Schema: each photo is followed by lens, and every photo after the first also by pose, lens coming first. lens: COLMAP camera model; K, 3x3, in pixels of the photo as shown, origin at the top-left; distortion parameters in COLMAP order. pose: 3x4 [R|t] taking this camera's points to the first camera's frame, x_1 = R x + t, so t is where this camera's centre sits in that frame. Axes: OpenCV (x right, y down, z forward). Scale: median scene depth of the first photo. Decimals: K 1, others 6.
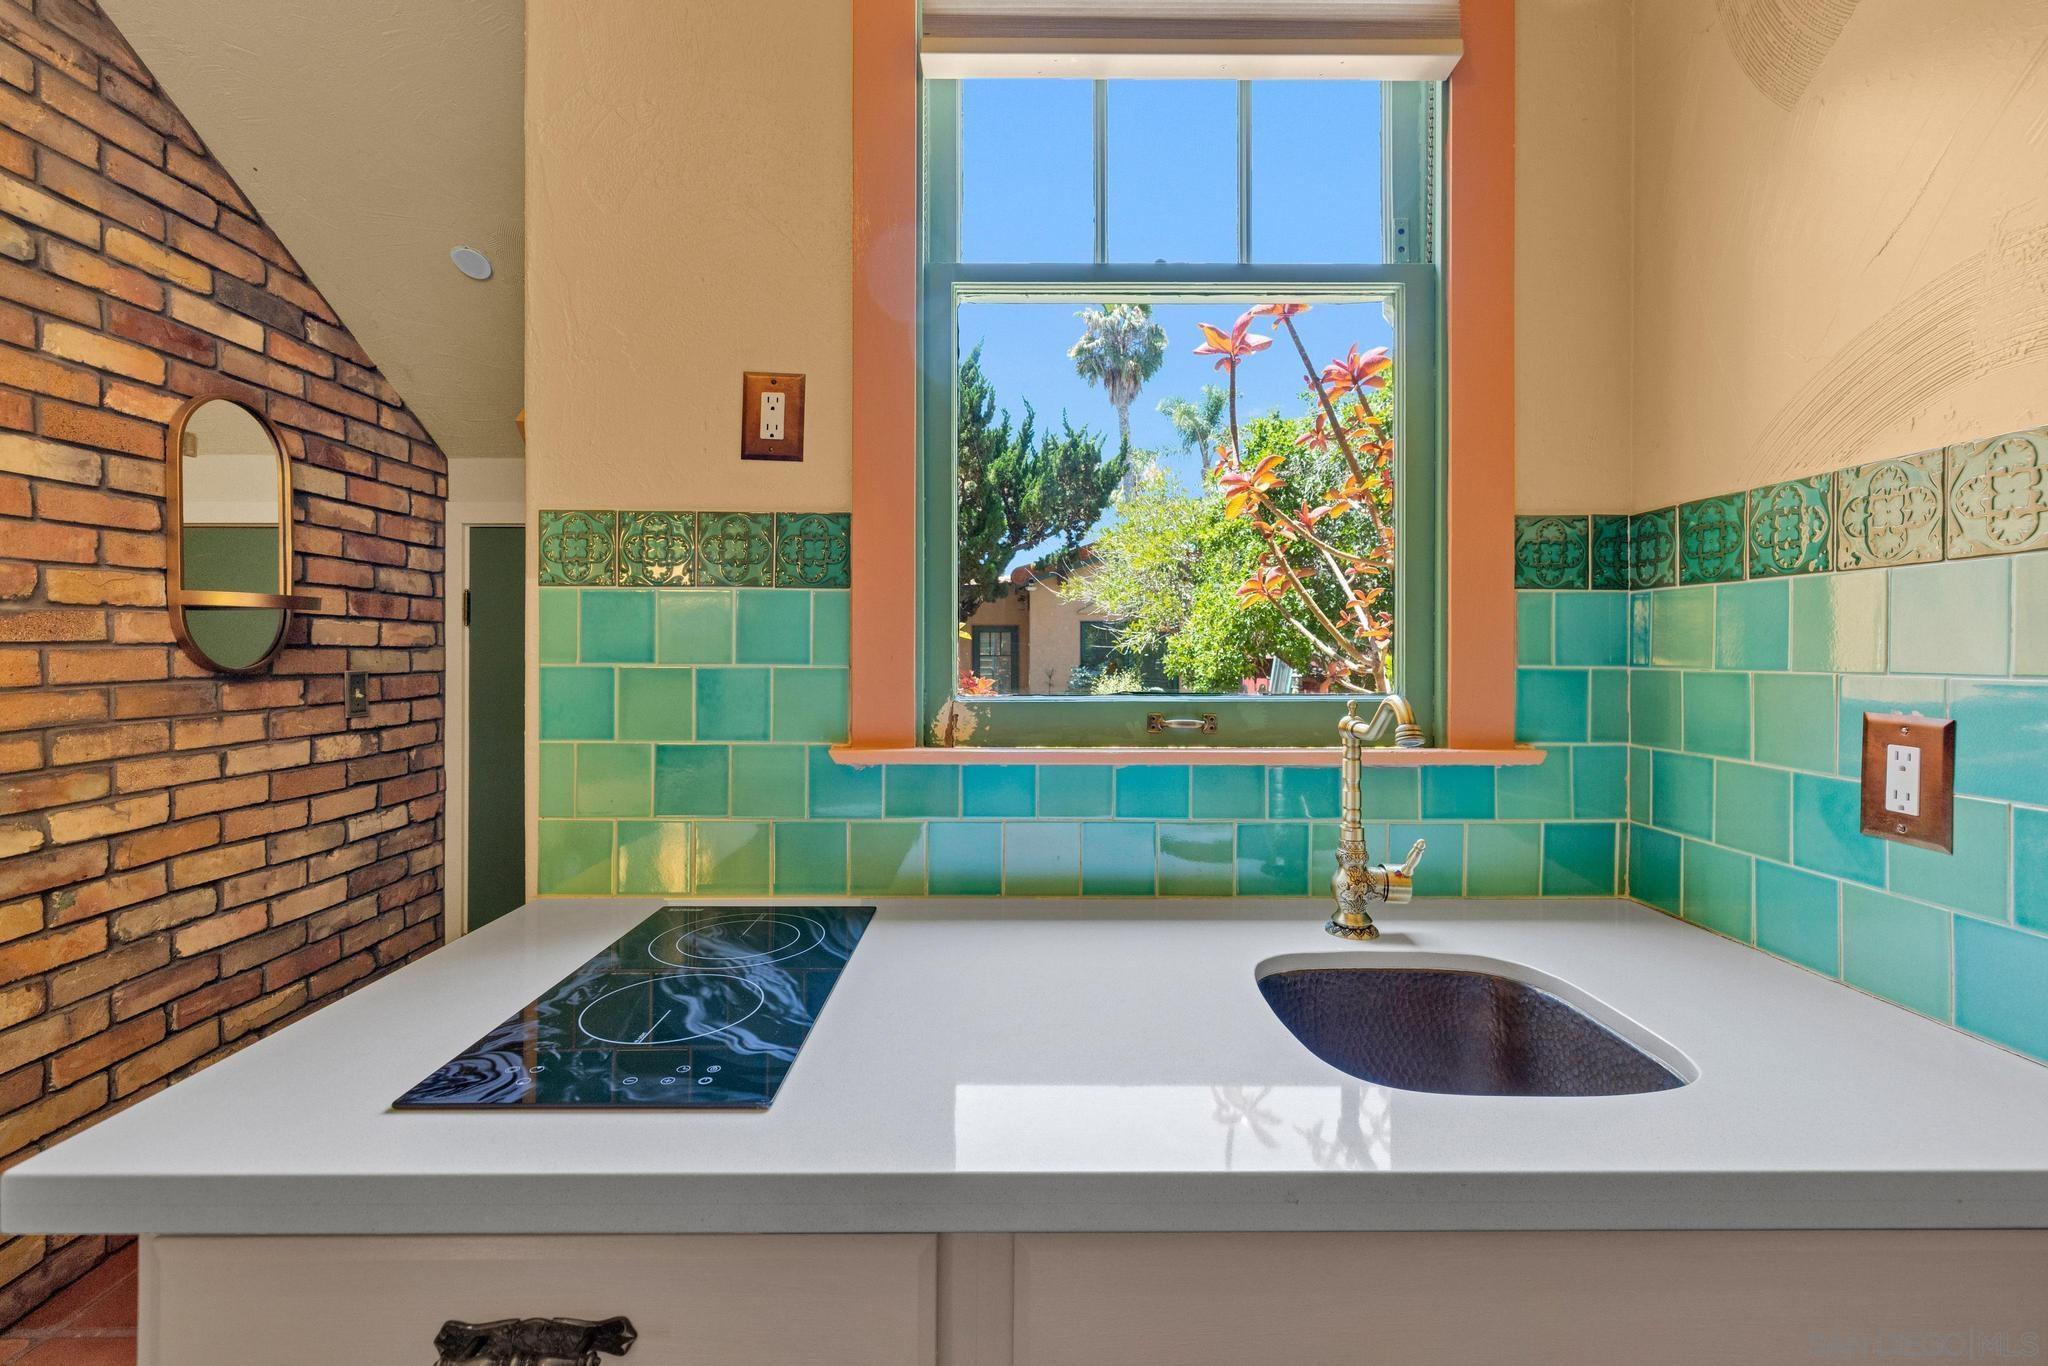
lens RADIAL K [[865.3, 0, 1002.8], [0, 865.3, 657.7], [0, 0, 1]] dist [-0.000181, -0.000206]
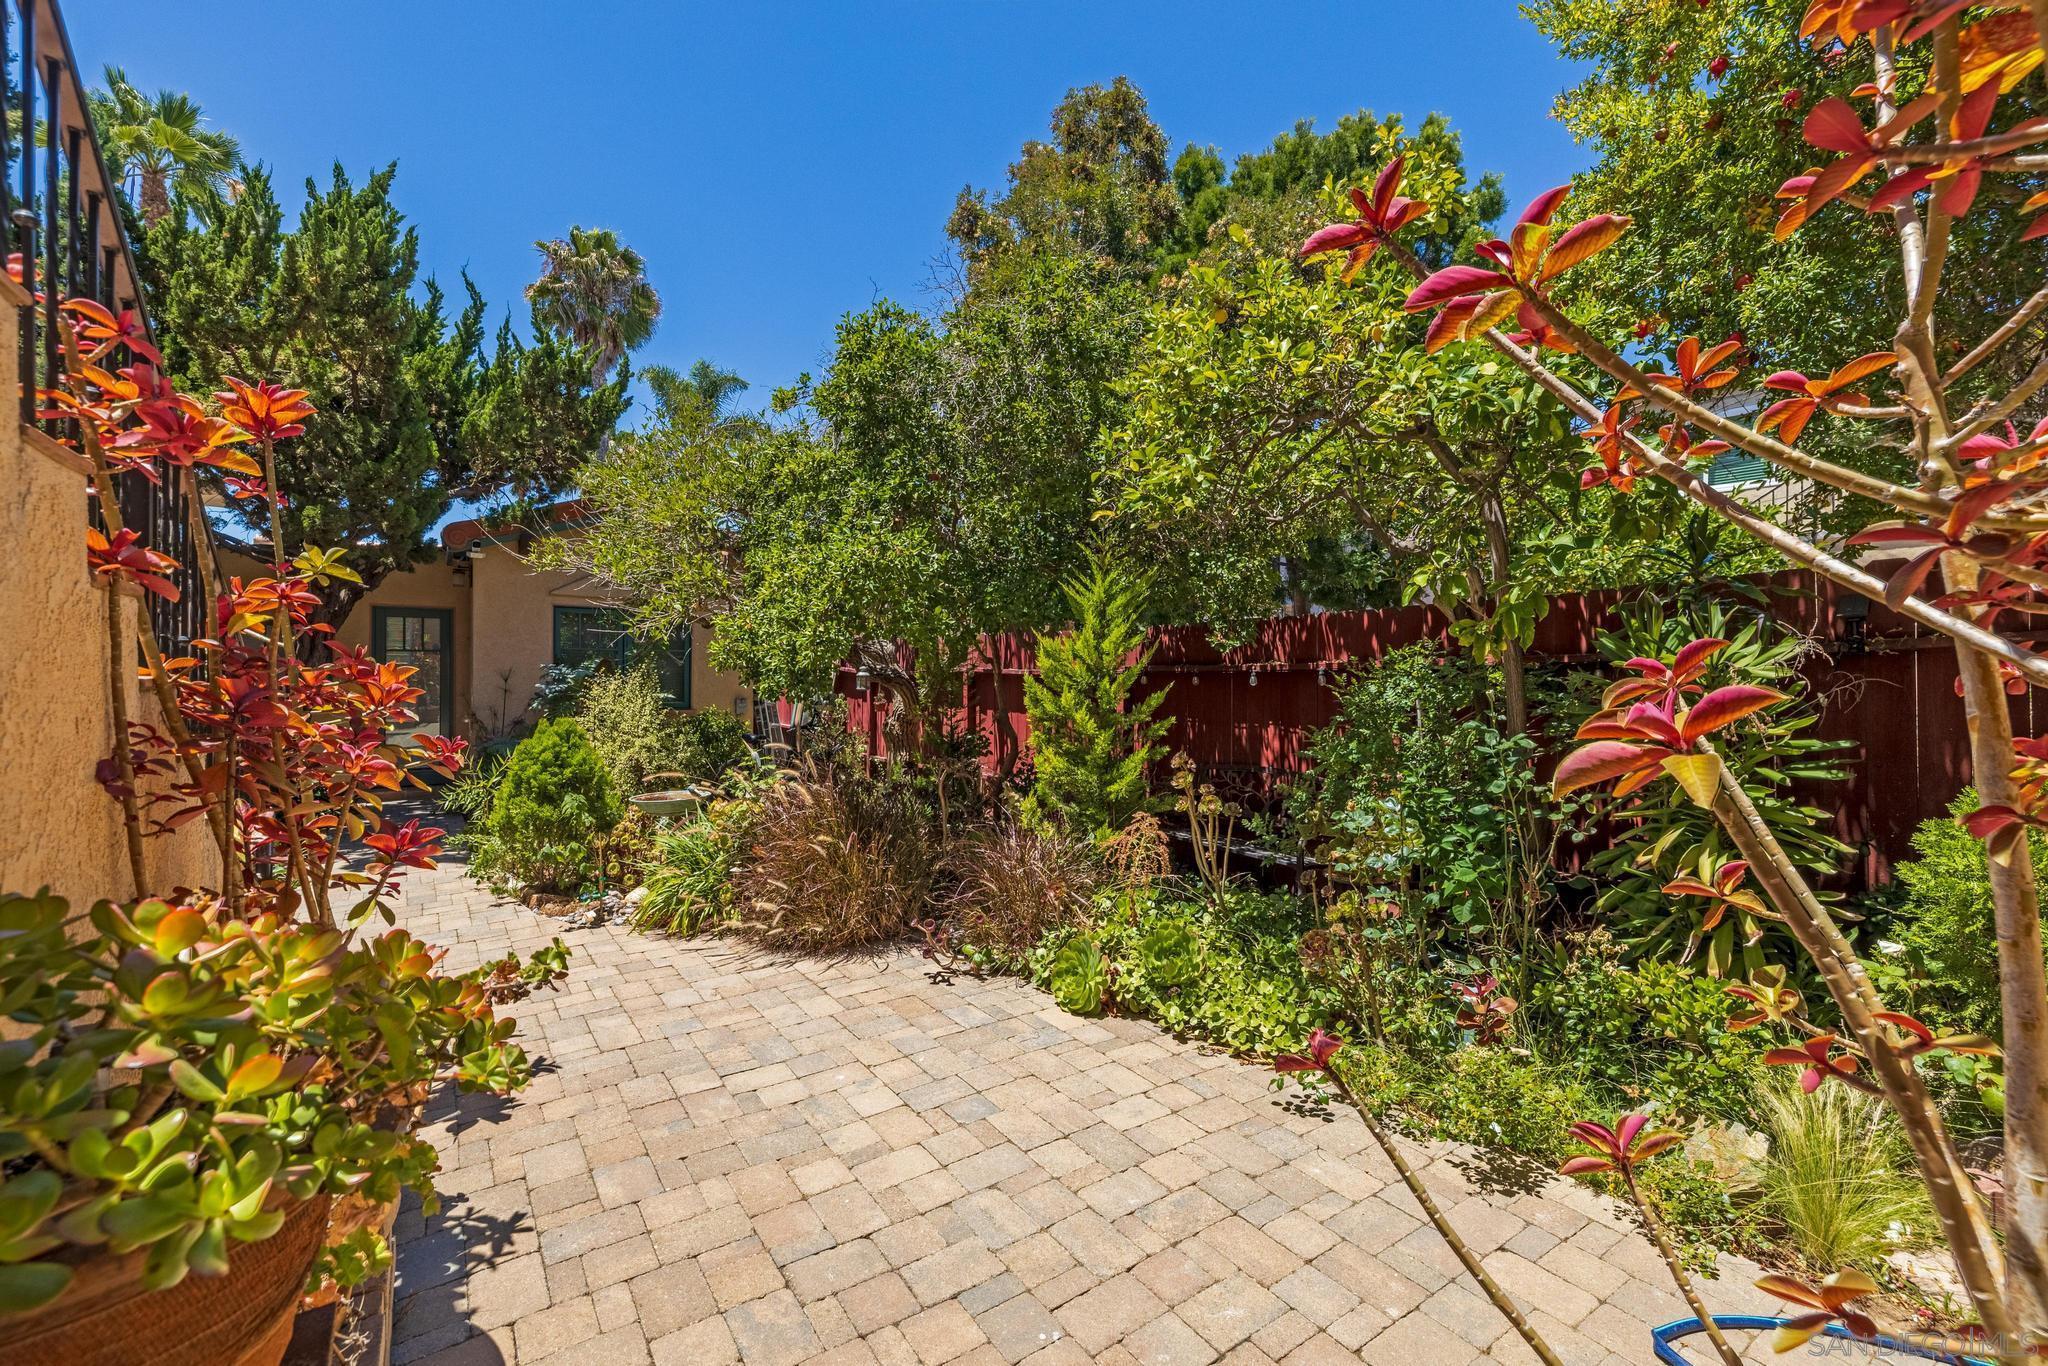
lens RADIAL K [[874.1, 0, 1030.1], [0, 874.1, 677.7], [0, 0, 1]] dist [0.000428, 0.000538]
pose [[0.820929, 0.003710, 0.571018, -0.004063], [-0.009960, 0.999920, 0.007823, 0.012522], [-0.570943, -0.012109, 0.820900, 0.172247]]
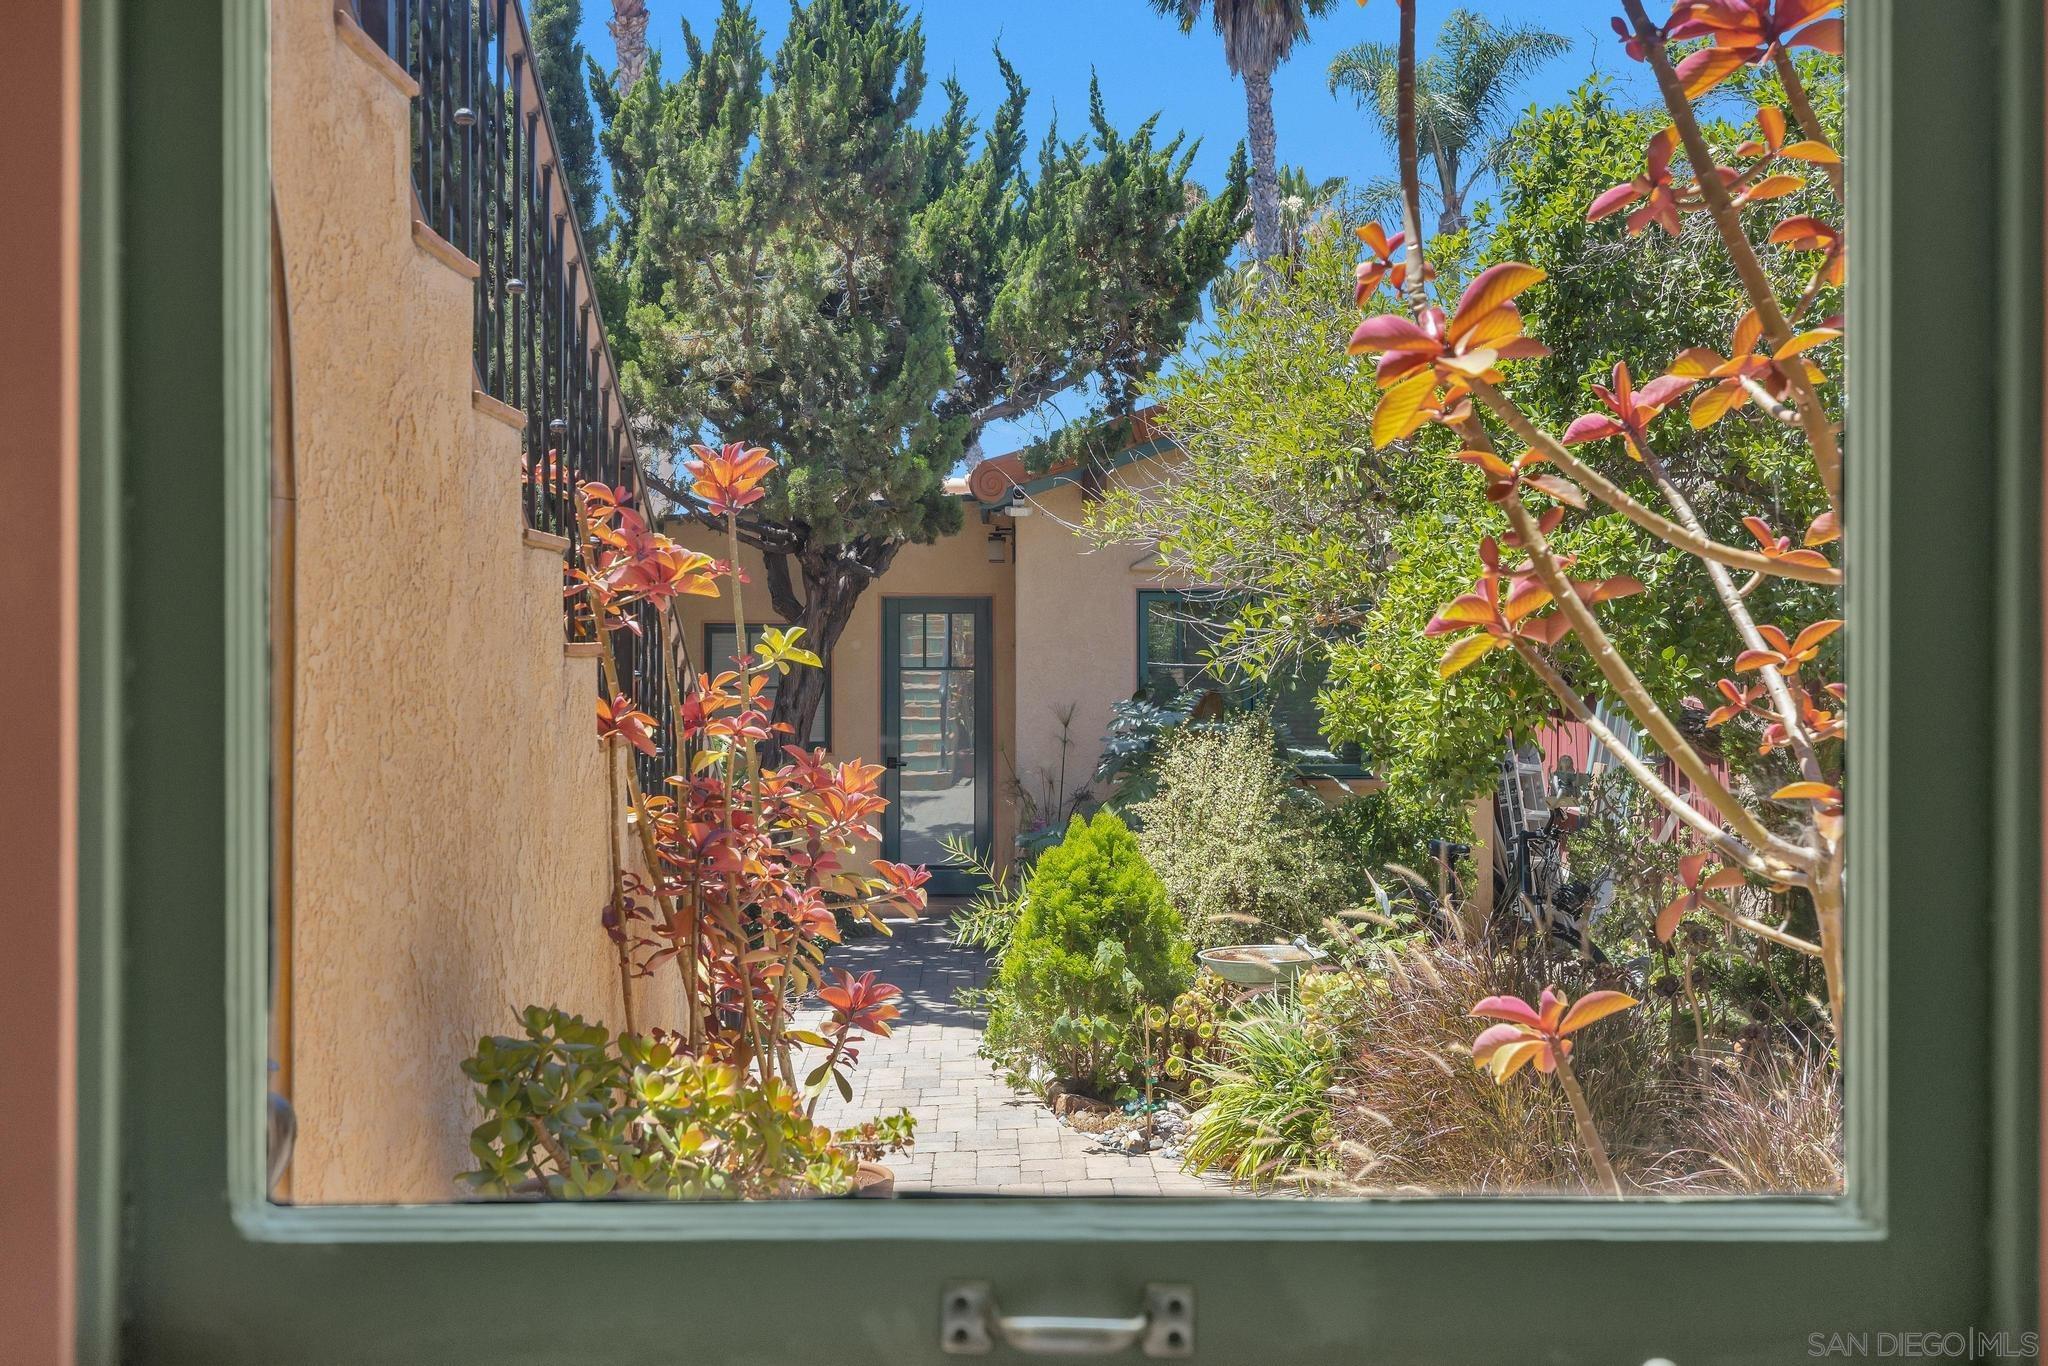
lens RADIAL K [[2000.7, 0, 1006.4], [0, 2000.7, 666.1], [0, 0, 1]] dist [-0.008748, 0.000000]
pose [[0.999924, 0.001992, 0.012192, 0.017422], [-0.002073, 0.999976, 0.006618, -0.013189], [-0.012179, -0.006643, 0.999904, 0.036634]]
